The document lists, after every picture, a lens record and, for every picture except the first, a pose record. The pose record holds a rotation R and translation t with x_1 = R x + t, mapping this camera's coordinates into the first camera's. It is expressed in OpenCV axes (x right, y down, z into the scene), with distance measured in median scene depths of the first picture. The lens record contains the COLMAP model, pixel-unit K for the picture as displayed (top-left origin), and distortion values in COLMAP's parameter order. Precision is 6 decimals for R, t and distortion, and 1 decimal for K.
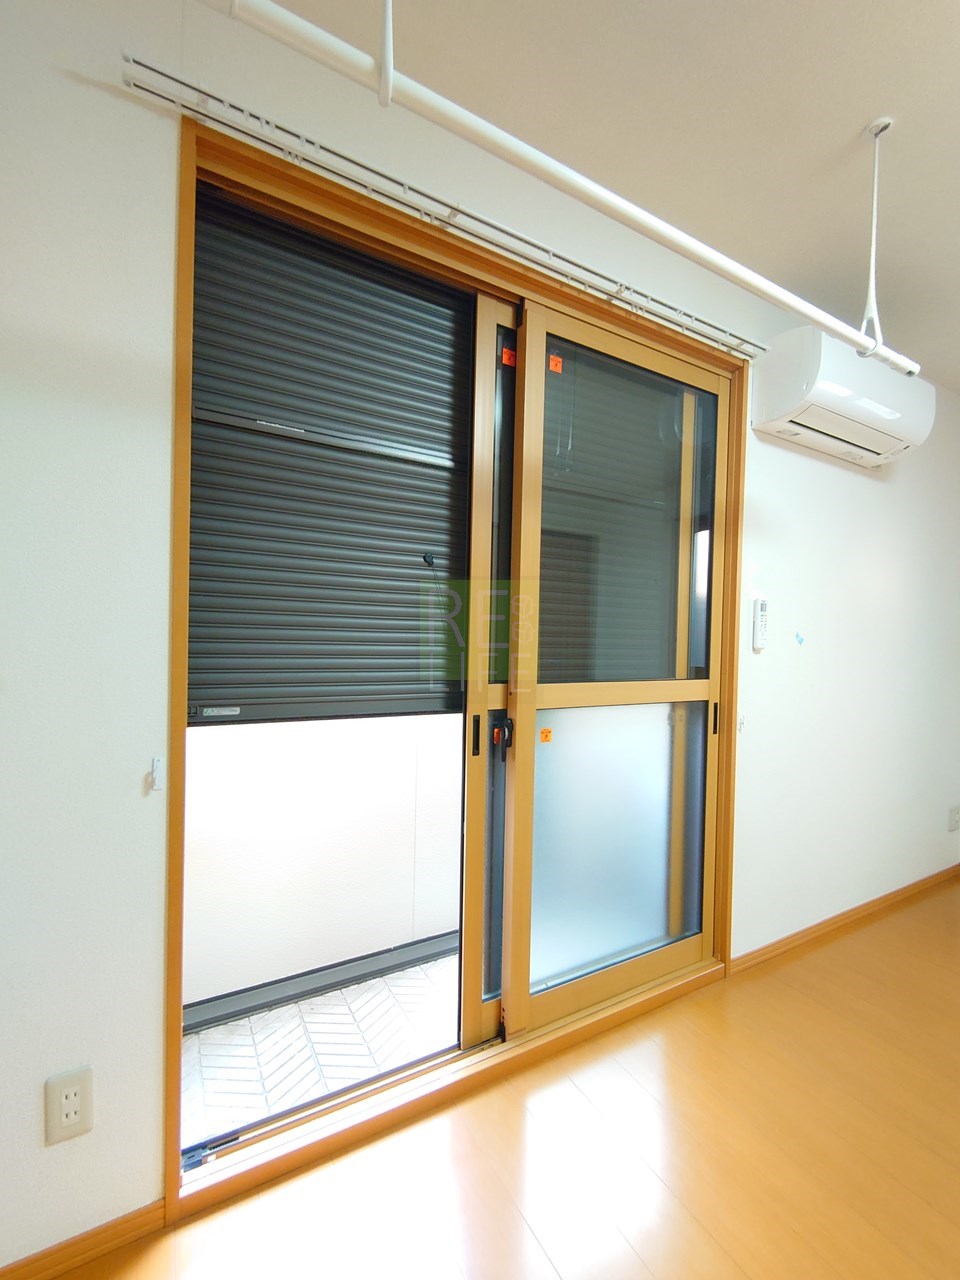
lens RADIAL K [[556.9, 0, 480.1], [0, 556.9, 642.2], [0, 0, 1]] dist [0.000144, 0.000346]
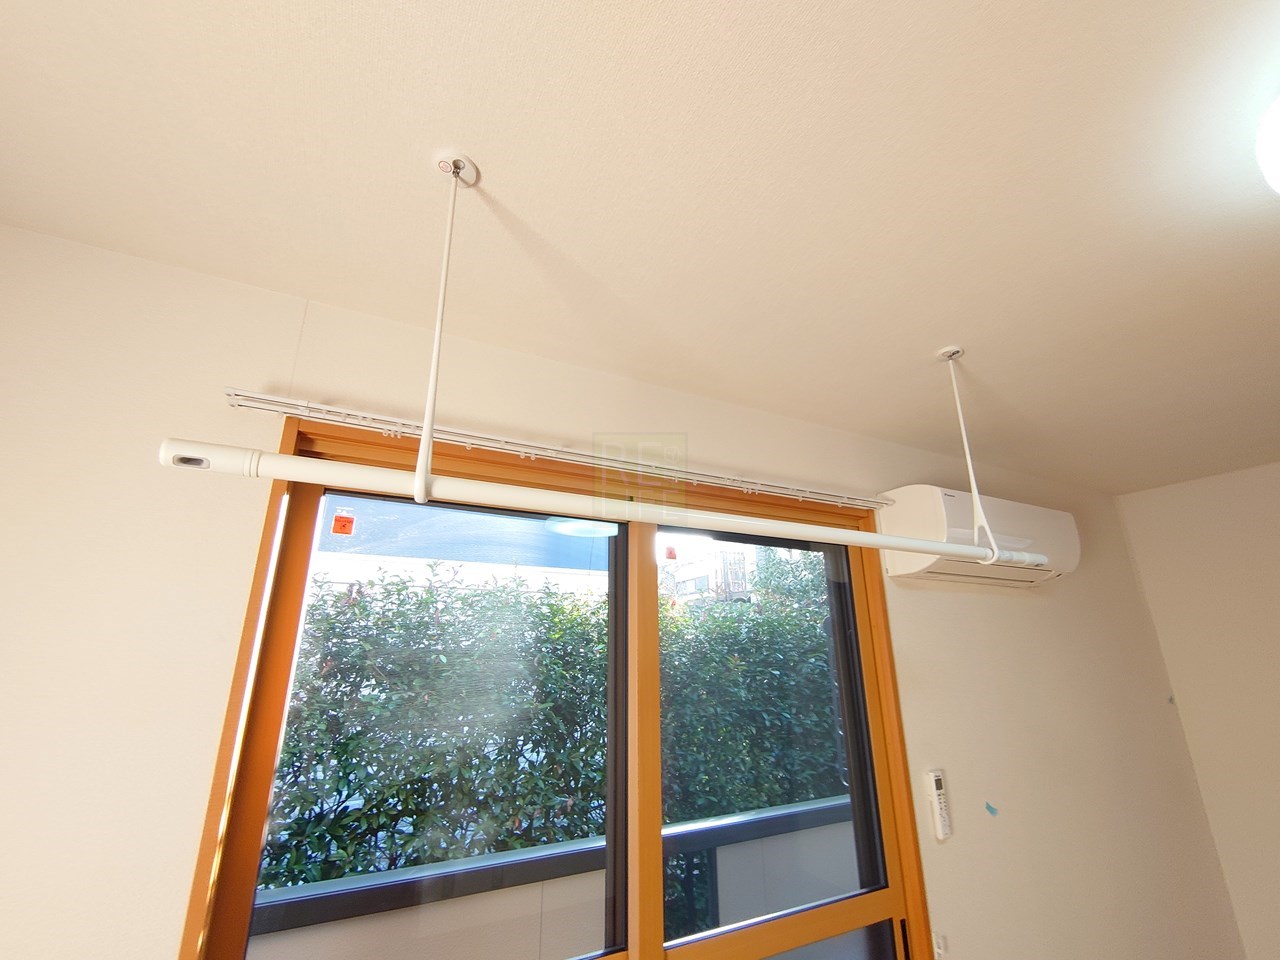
lens RADIAL K [[556.9, 0, 637.3], [0, 556.9, 478.4], [0, 0, 1]] dist [0.000144, 0.000346]
pose [[0.998598, -0.041903, -0.032338, 0.094776], [0.029505, 0.947907, -0.317178, -0.255636], [0.043944, 0.315780, 0.947814, 0.018255]]
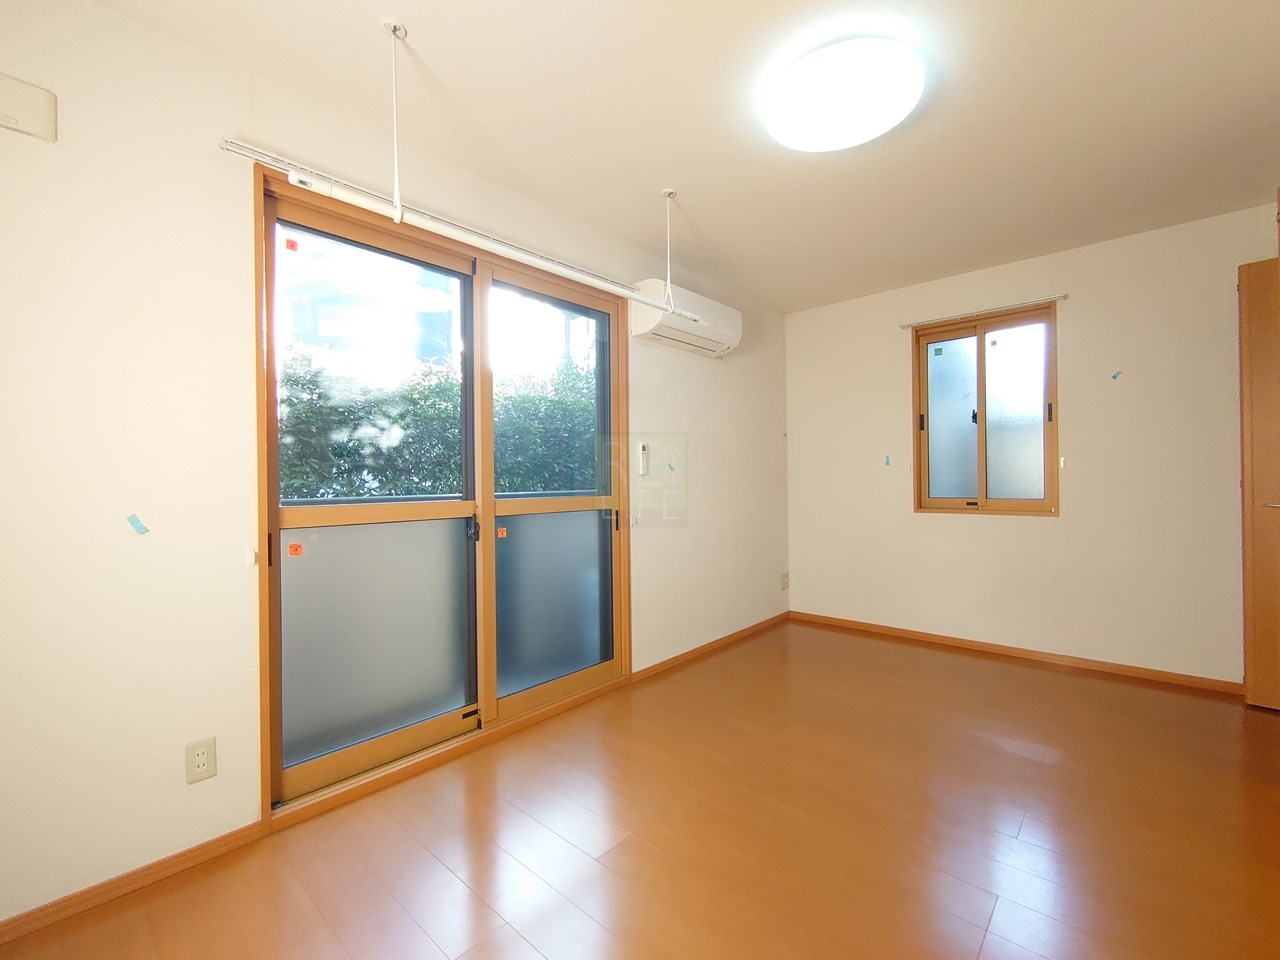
lens RADIAL K [[556.9, 0, 641.6], [0, 556.9, 477.3], [0, 0, 1]] dist [0.000144, 0.000346]
pose [[0.950702, -0.034738, 0.308154, 0.012076], [0.039808, 0.999155, -0.010181, 0.036024], [-0.307540, 0.021947, 0.951282, -0.513555]]
